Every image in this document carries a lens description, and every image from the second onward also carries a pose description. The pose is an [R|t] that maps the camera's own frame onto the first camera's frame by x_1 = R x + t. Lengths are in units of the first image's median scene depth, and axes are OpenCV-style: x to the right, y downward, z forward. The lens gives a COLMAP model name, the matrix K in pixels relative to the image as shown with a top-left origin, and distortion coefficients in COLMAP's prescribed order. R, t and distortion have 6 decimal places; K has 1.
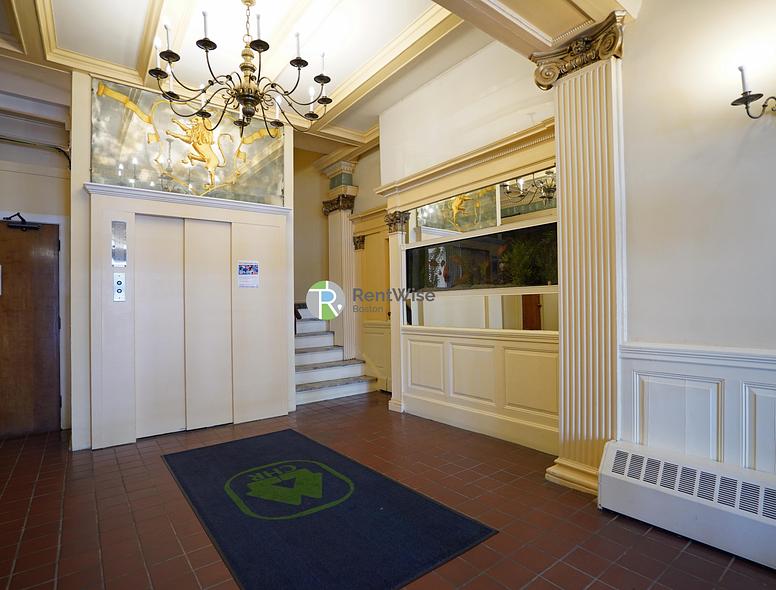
lens RADIAL K [[406.3, 0, 388.1], [0, 406.3, 298.0], [0, 0, 1]] dist [-0.034989, 0.008839]
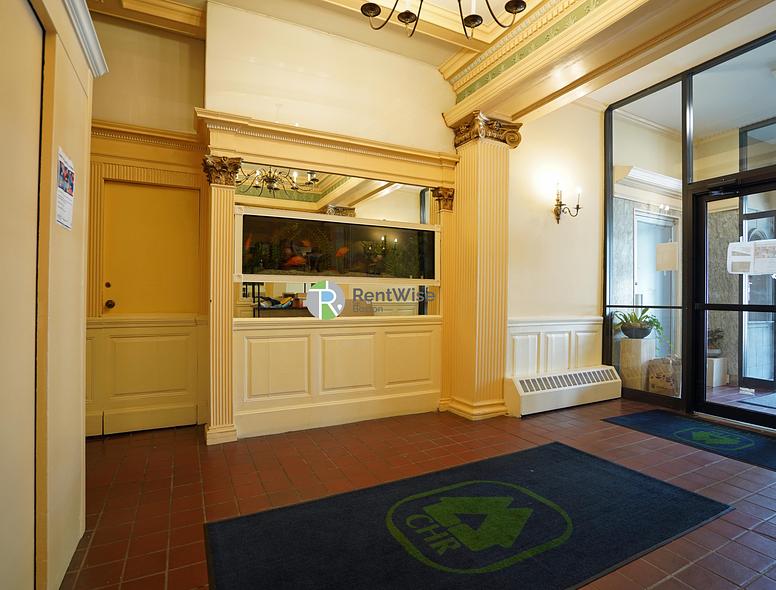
lens RADIAL K [[406.3, 0, 387.1], [0, 406.3, 297.4], [0, 0, 1]] dist [-0.034989, 0.008839]
pose [[0.198662, 0.024605, 0.979759, -0.893572], [-0.025402, 0.999478, -0.019950, 0.055525], [-0.979739, -0.020925, 0.199184, 0.880450]]
